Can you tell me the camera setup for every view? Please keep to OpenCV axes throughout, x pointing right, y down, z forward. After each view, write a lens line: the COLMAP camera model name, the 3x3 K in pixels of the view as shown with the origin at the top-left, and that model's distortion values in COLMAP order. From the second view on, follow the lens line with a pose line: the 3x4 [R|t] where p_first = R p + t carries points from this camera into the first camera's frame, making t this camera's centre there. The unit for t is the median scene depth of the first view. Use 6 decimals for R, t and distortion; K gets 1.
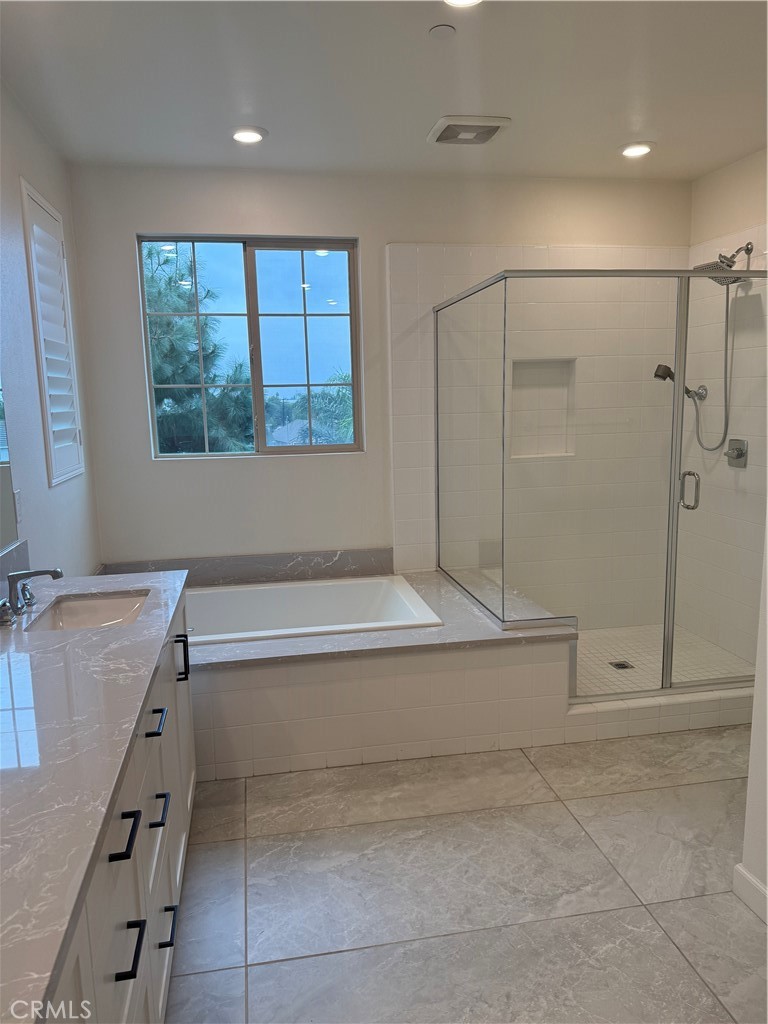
lens RADIAL K [[719.4, 0, 382.1], [0, 719.4, 499.5], [0, 0, 1]] dist [0.048338, -0.074200]
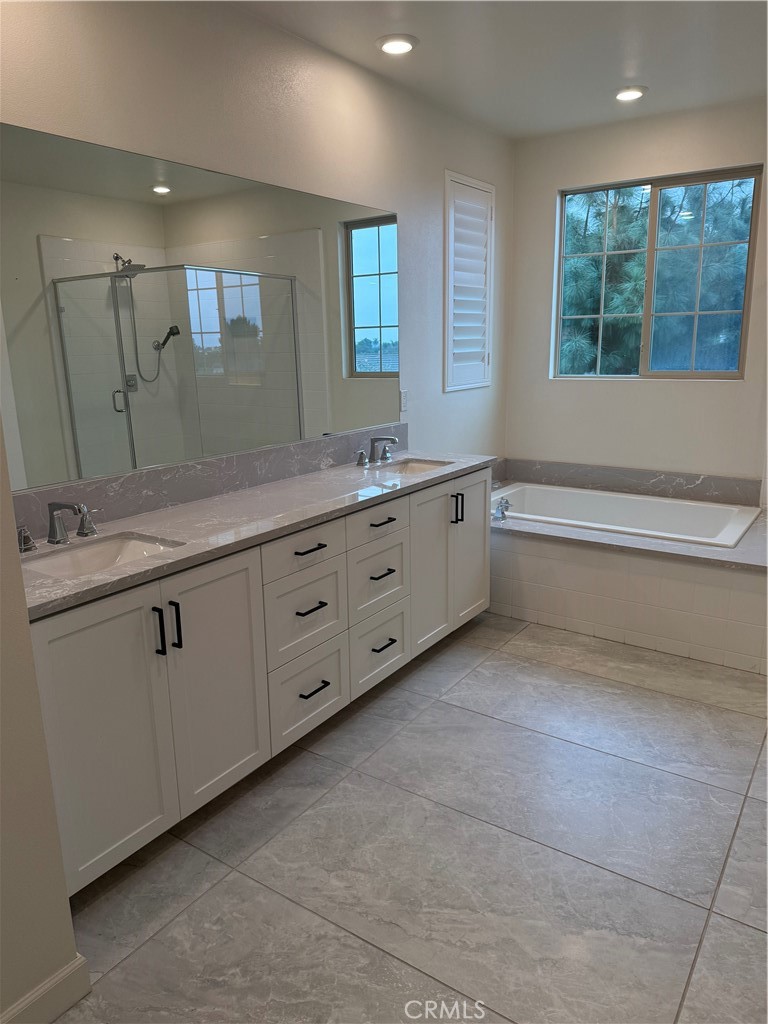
lens RADIAL K [[719.4, 0, 382.1], [0, 719.4, 499.5], [0, 0, 1]] dist [0.048338, -0.074200]
pose [[0.714331, 0.162393, -0.680705, 0.478607], [-0.095375, 0.986218, 0.135191, 0.011410], [0.693278, -0.031649, 0.719975, -0.127515]]
